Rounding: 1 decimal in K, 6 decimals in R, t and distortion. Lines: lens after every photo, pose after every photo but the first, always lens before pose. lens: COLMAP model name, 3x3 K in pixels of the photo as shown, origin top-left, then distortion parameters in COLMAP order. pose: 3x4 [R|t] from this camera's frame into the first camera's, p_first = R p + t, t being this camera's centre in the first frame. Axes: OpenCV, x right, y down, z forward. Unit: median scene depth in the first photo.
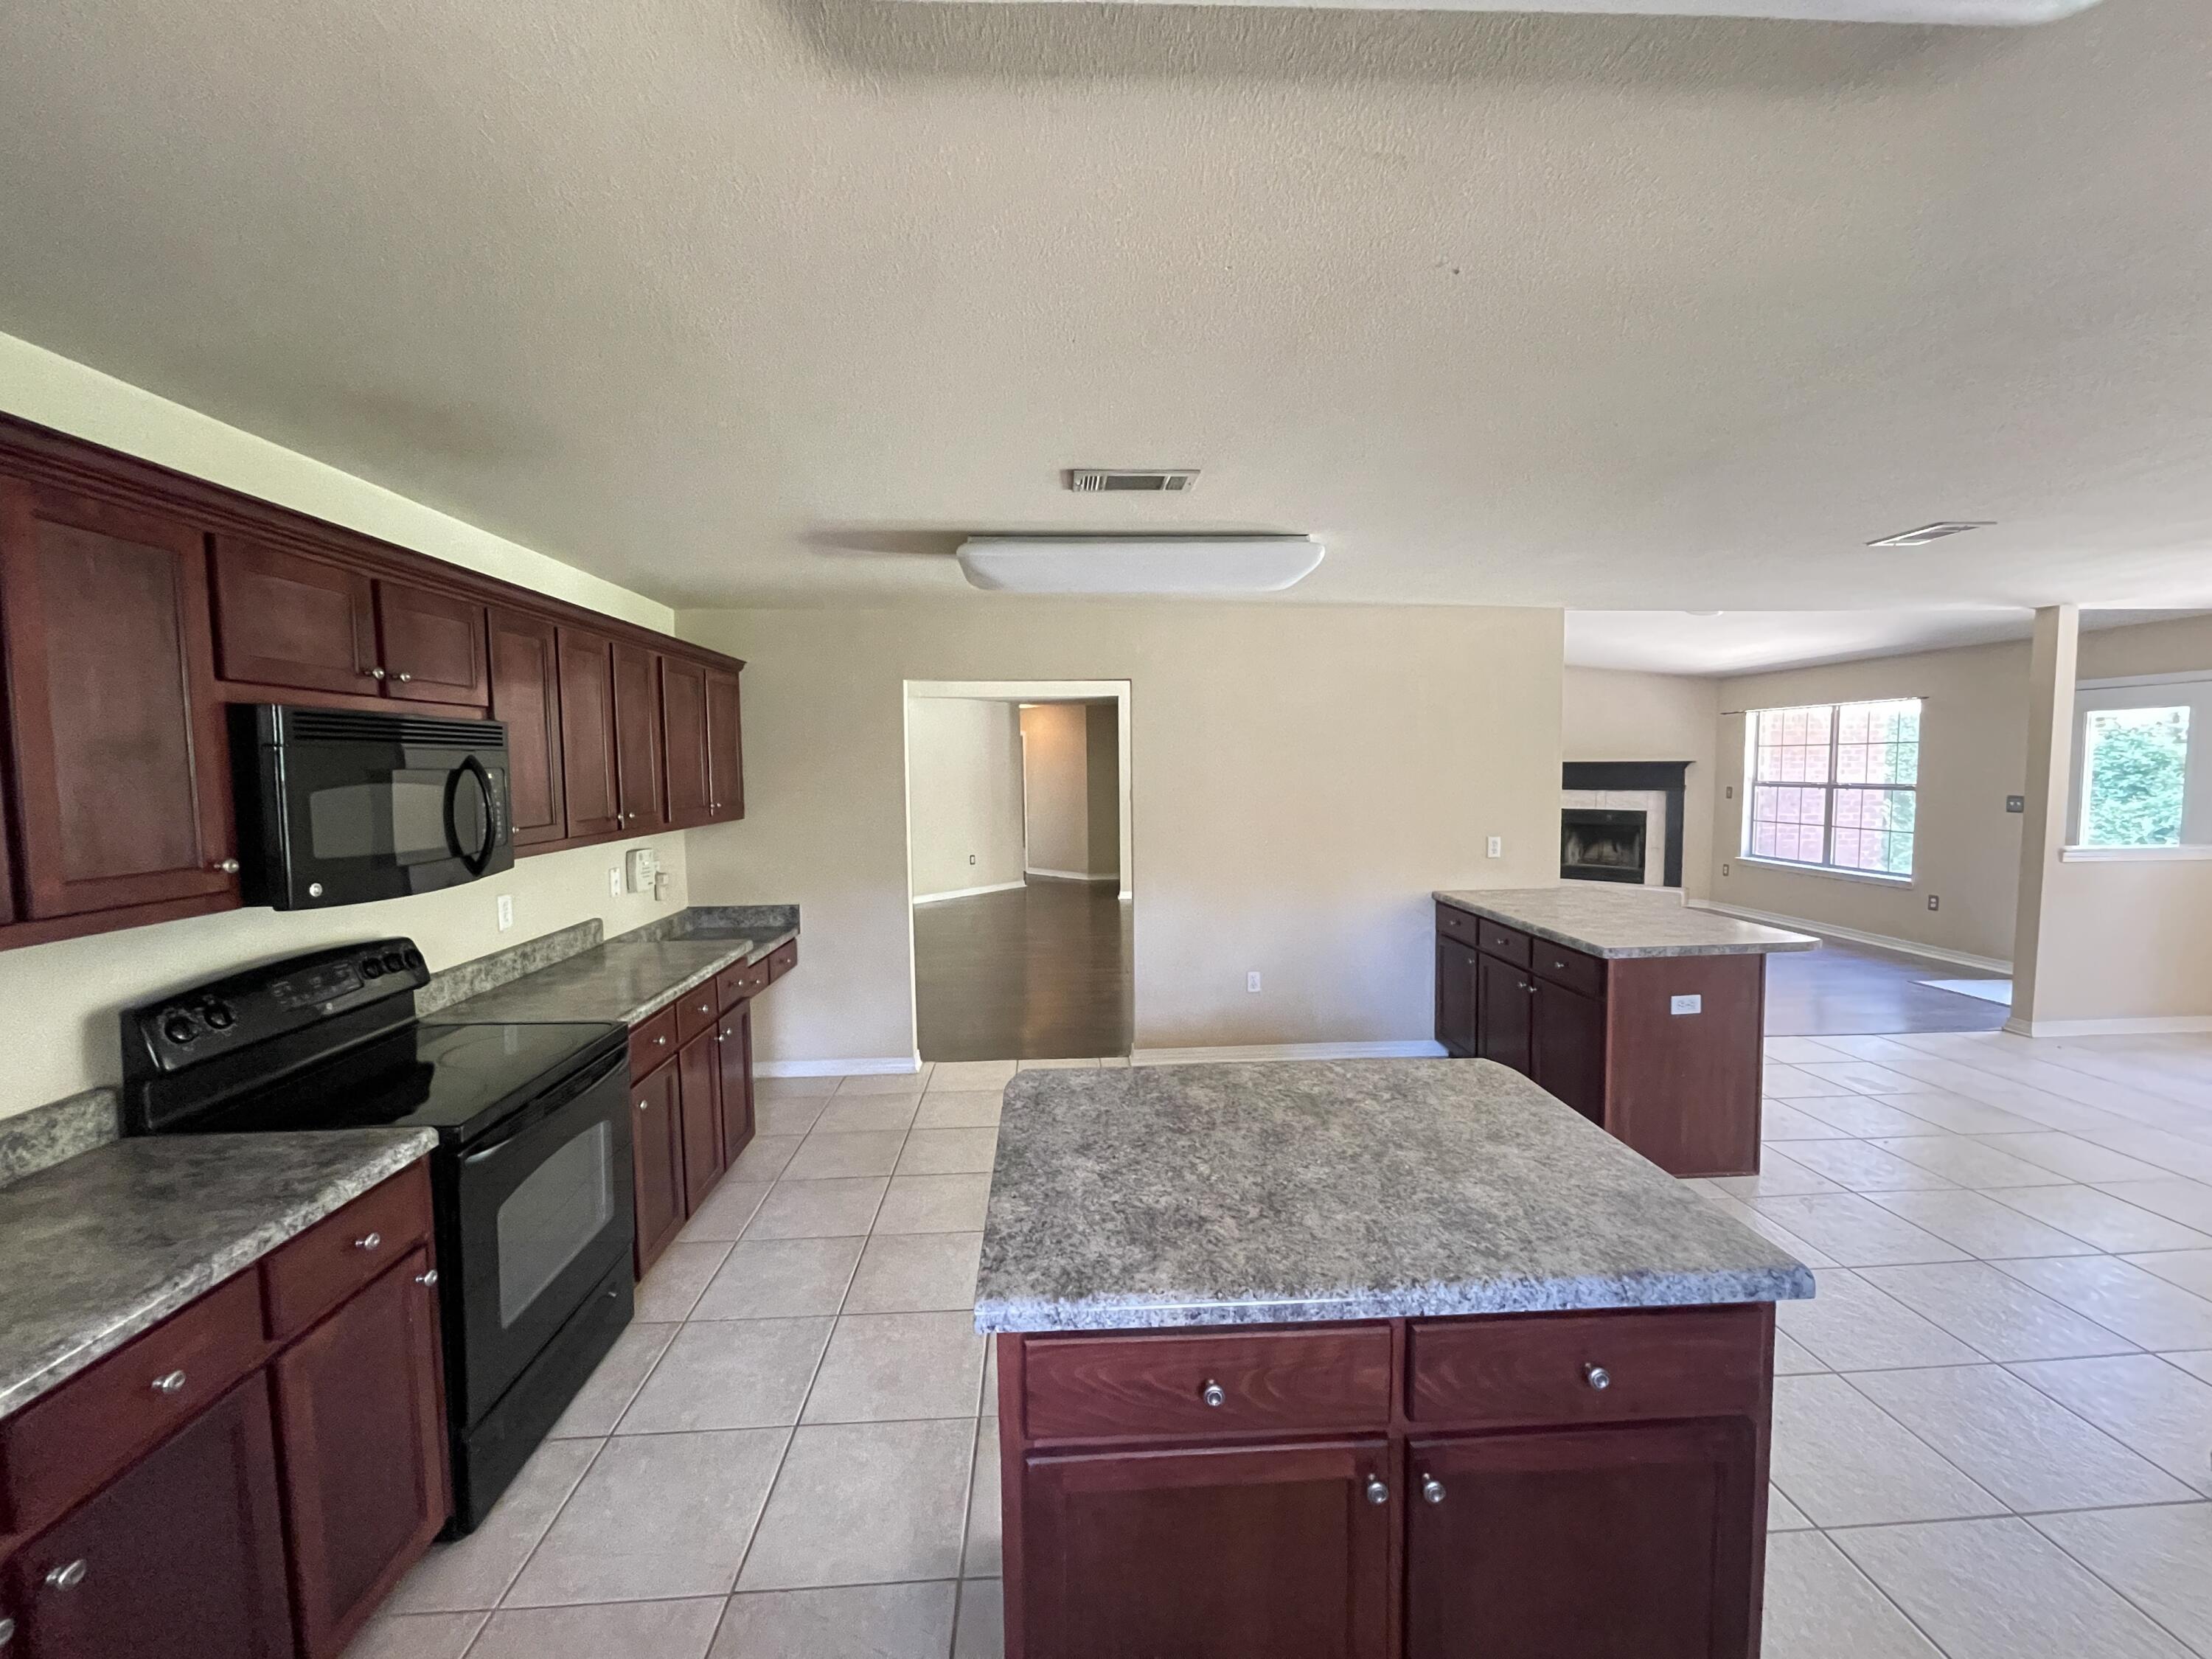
lens RADIAL K [[892.7, 0, 1104.3], [0, 892.7, 823.1], [0, 0, 1]] dist [0.002557, -0.000481]
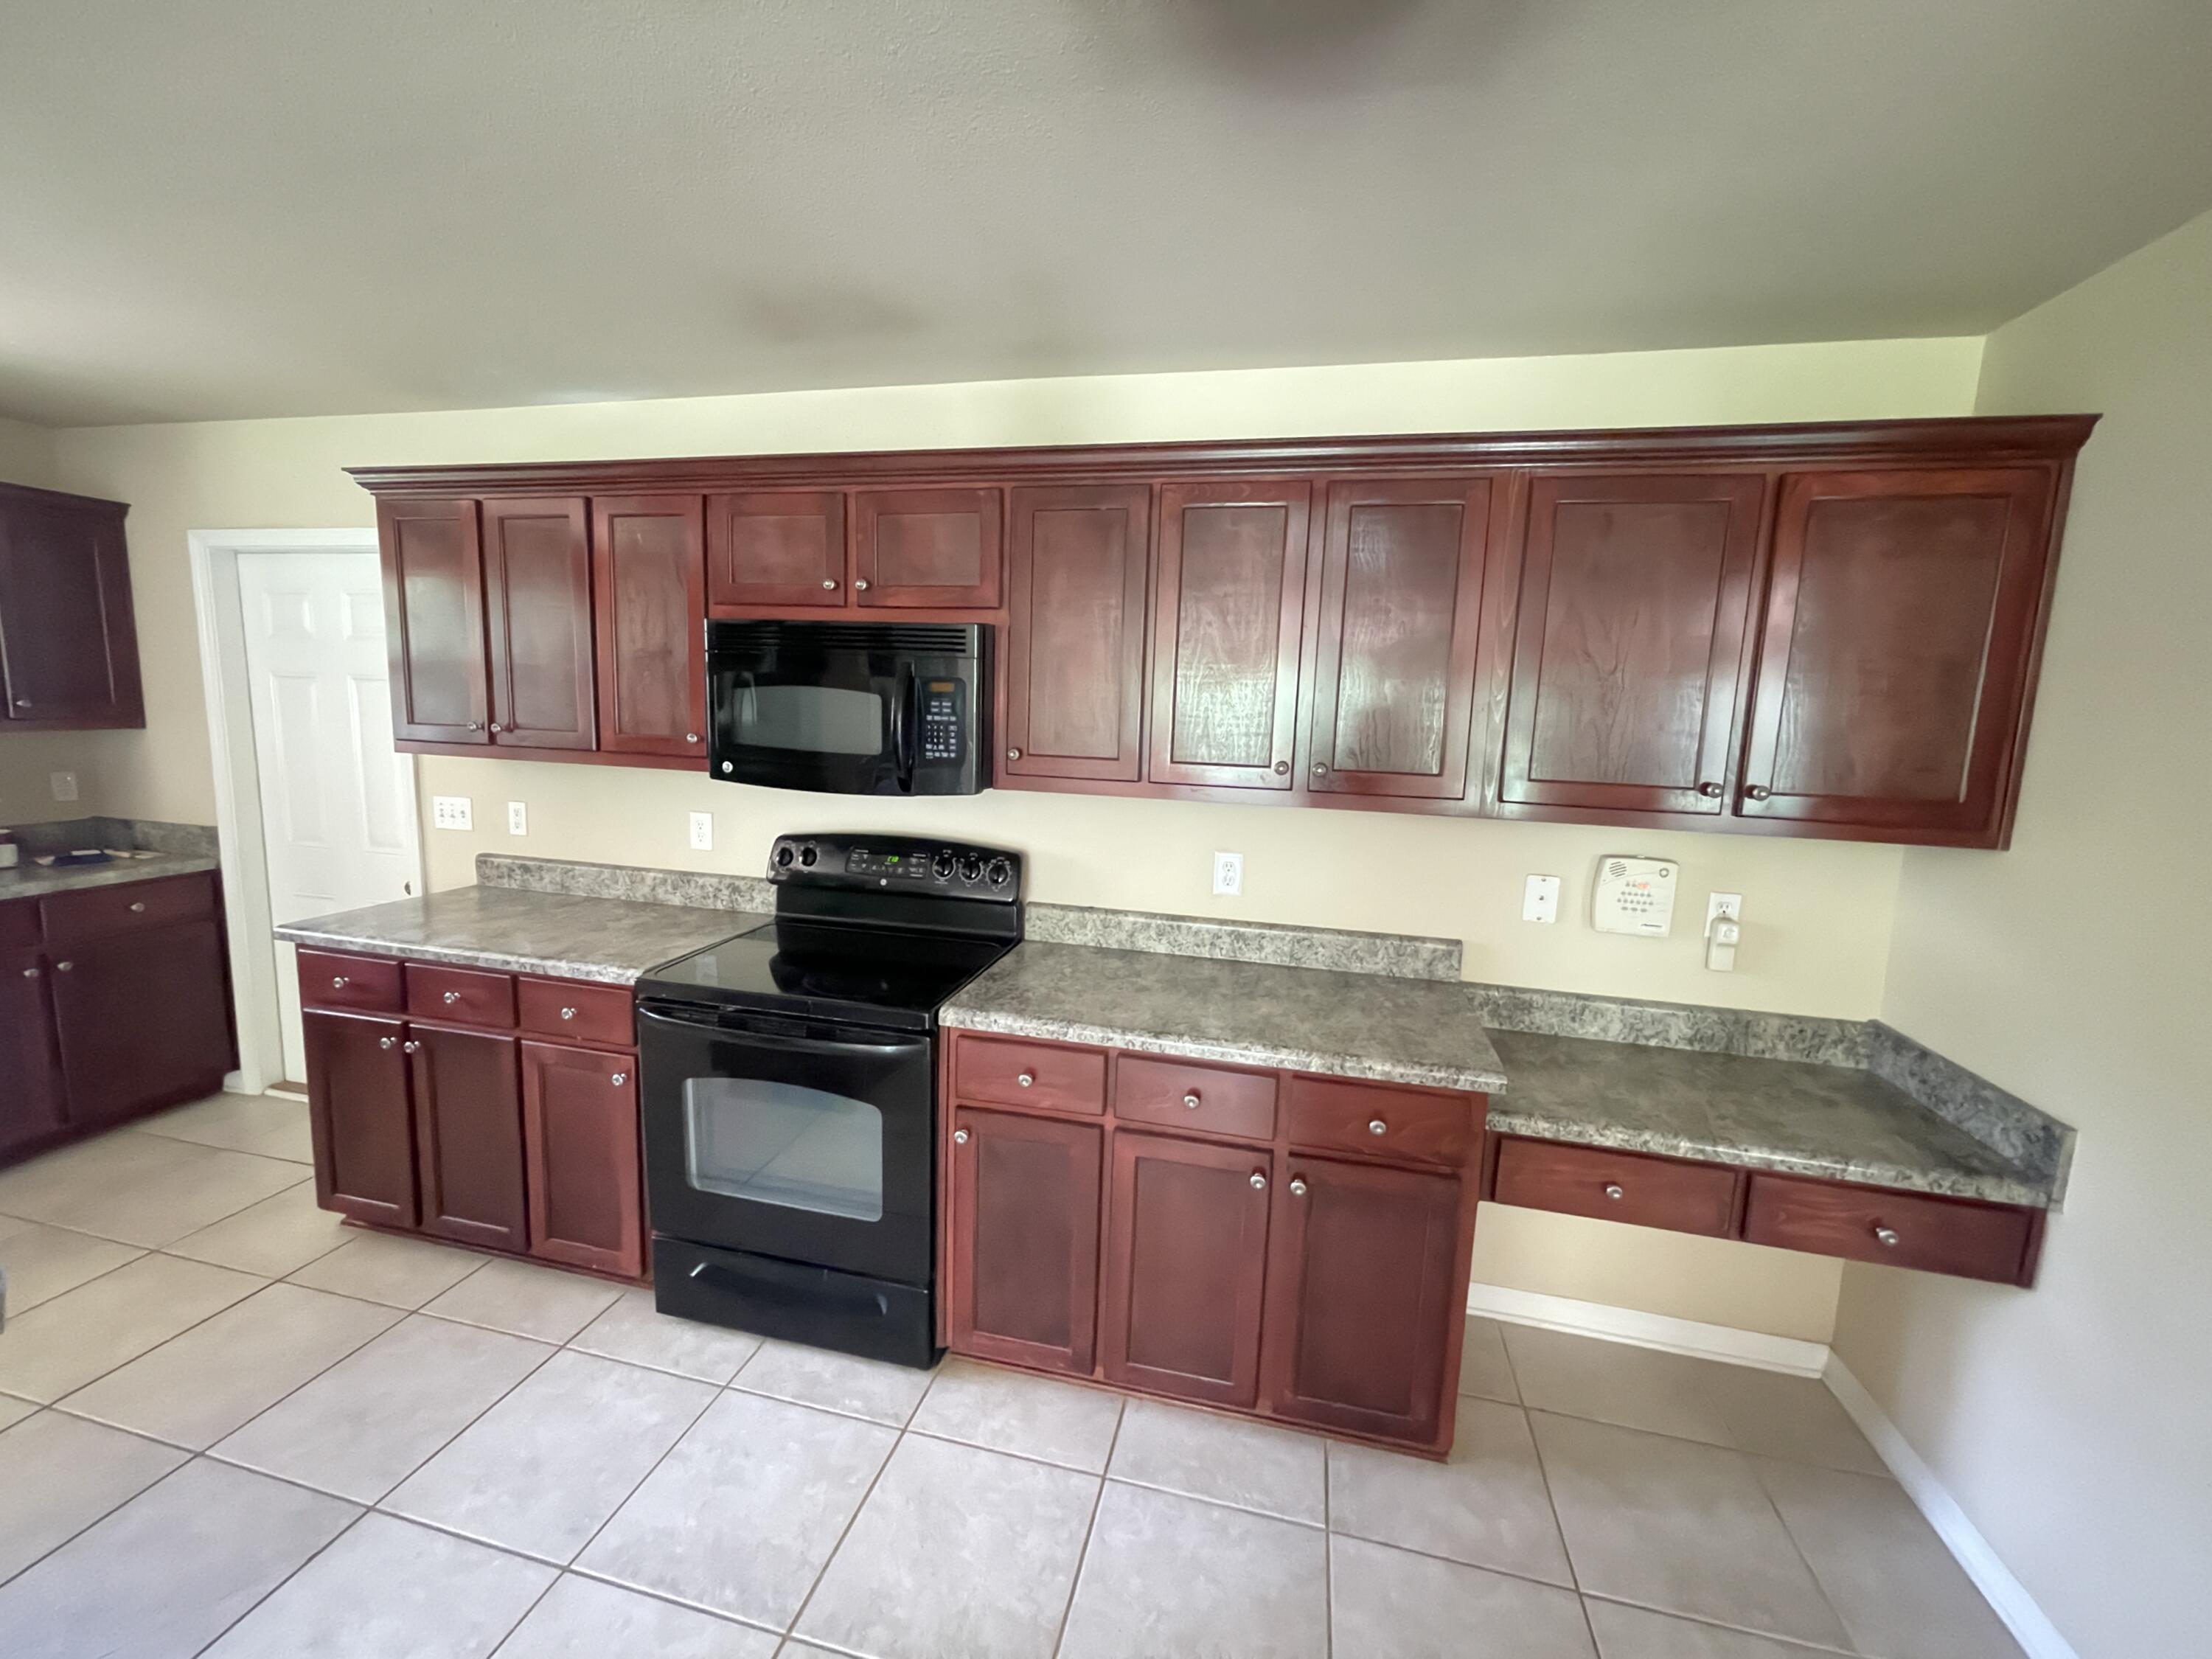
lens RADIAL K [[892.7, 0, 1102.3], [0, 892.7, 824.9], [0, 0, 1]] dist [0.002557, -0.000481]
pose [[-0.284634, 0.134442, -0.949162, 0.068887], [-0.096954, 0.981003, 0.168026, -0.042845], [0.953721, 0.139851, -0.266192, 0.729583]]
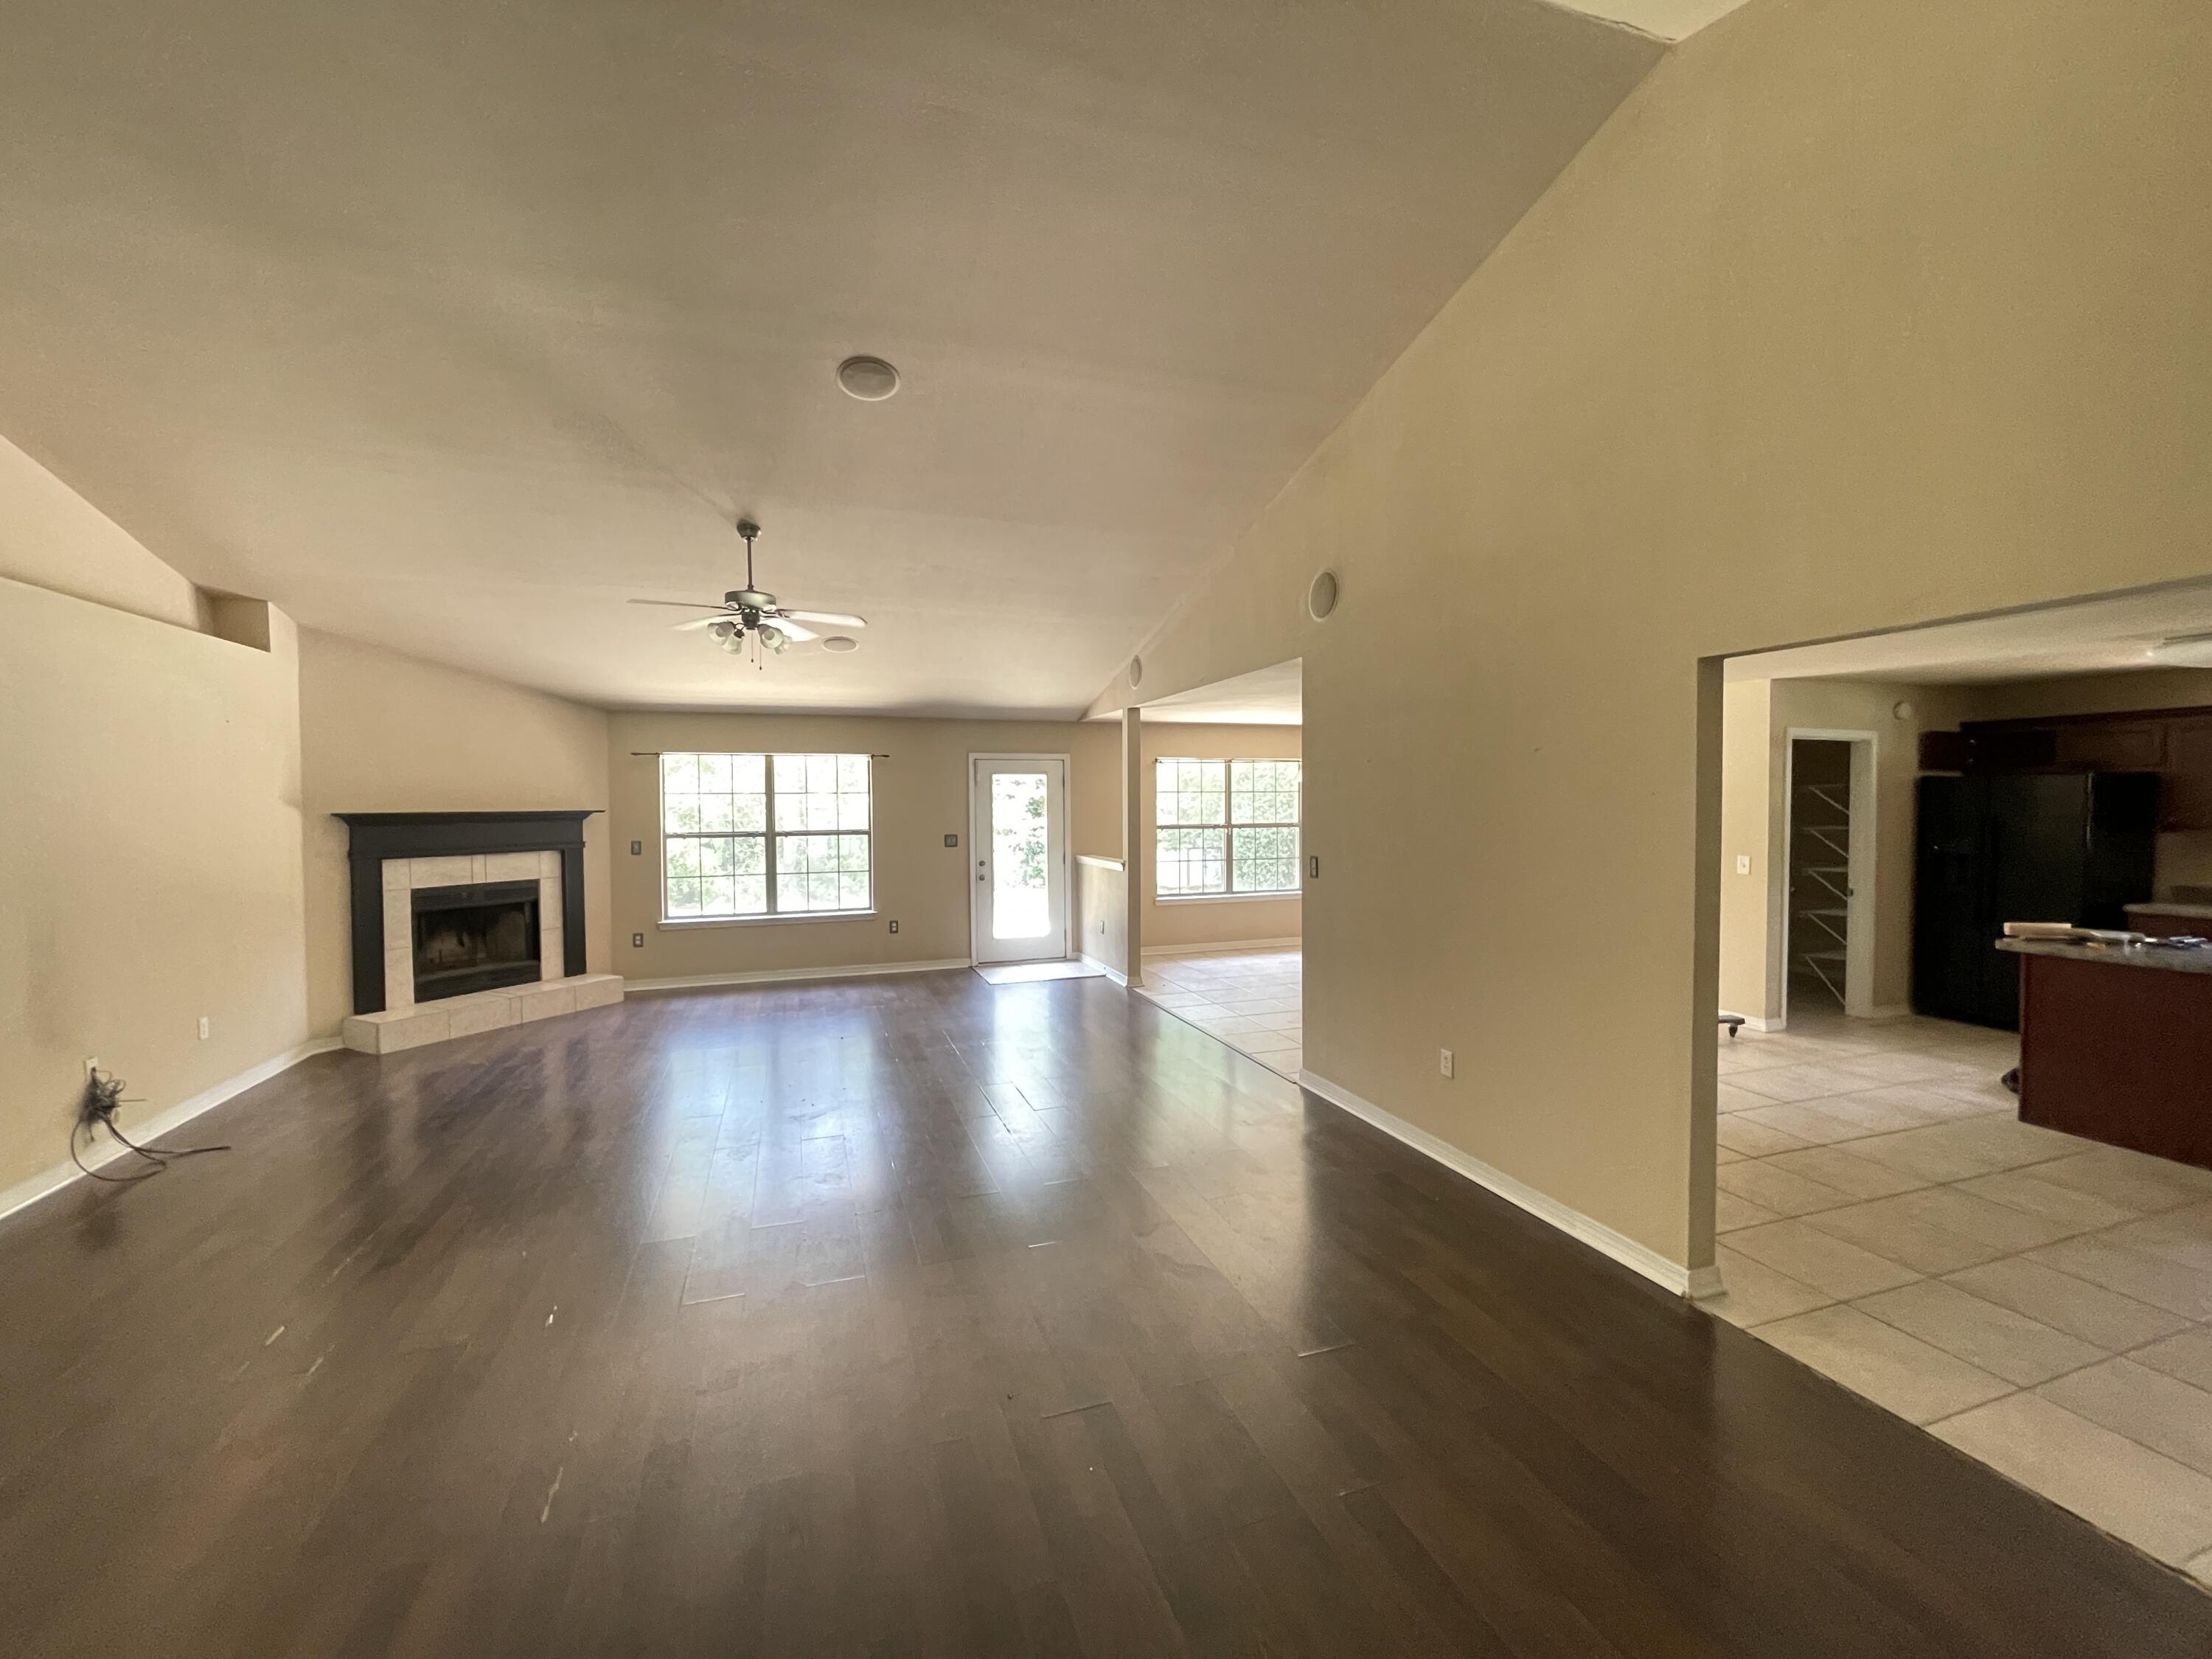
lens RADIAL K [[892.7, 0, 1100.9], [0, 892.7, 829.1], [0, 0, 1]] dist [0.002557, -0.000481]
pose [[-0.270712, -0.015533, 0.962535, -0.460457], [0.075040, 0.996487, 0.037186, -0.101289], [-0.959731, 0.082296, -0.268595, 1.619043]]
